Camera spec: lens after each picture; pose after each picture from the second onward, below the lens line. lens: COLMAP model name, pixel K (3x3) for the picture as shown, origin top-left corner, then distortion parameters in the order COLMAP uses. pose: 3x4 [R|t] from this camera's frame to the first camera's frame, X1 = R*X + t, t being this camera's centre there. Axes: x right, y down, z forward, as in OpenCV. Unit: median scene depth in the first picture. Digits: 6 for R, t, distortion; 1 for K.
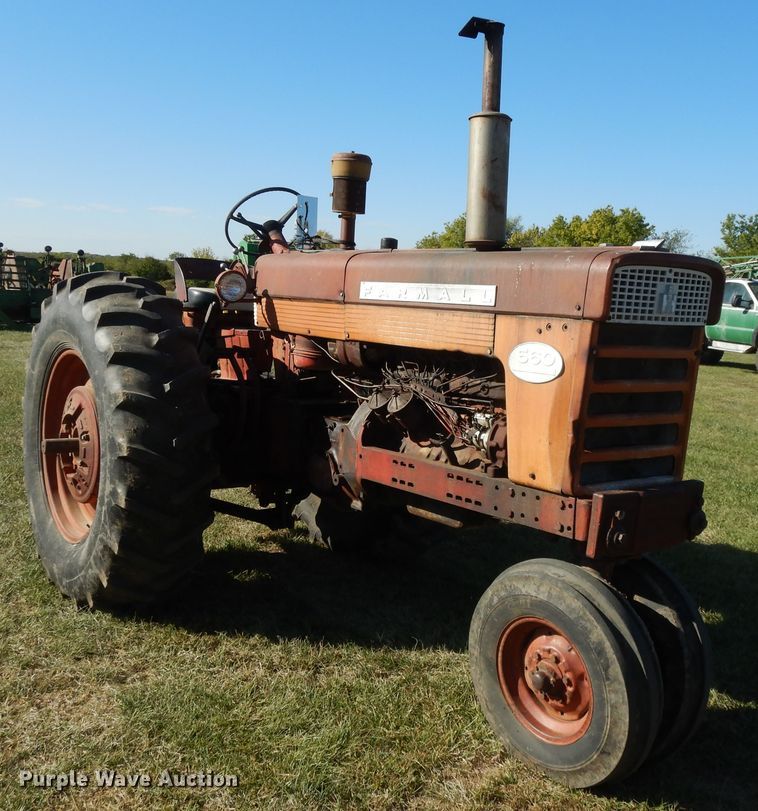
lens RADIAL K [[916.8, 0, 439.7], [0, 916.8, 401.5], [0, 0, 1]] dist [0.012438, 0.005111]
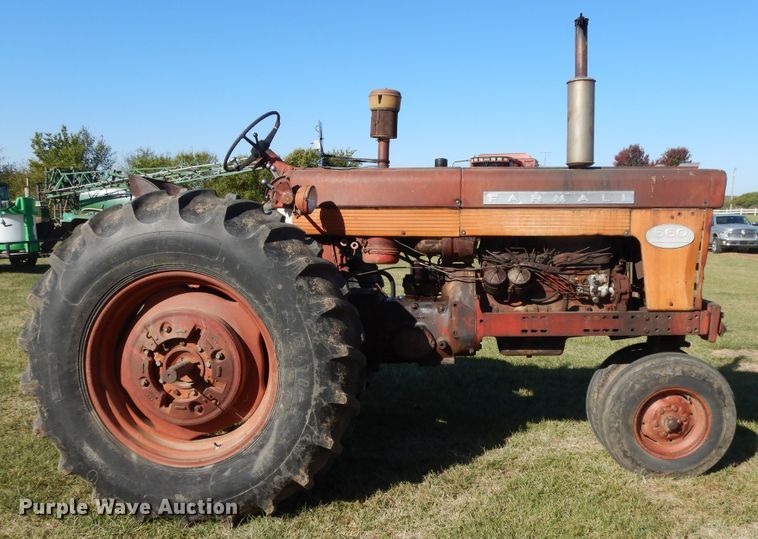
lens RADIAL K [[692.4, 0, 396.1], [0, 692.4, 285.1], [0, 0, 1]] dist [-0.007425, 0.003182]
pose [[0.680610, -0.126196, 0.721696, -0.876976], [0.116459, 0.991164, 0.063486, -0.069833], [-0.723331, 0.040838, 0.689293, 0.374569]]
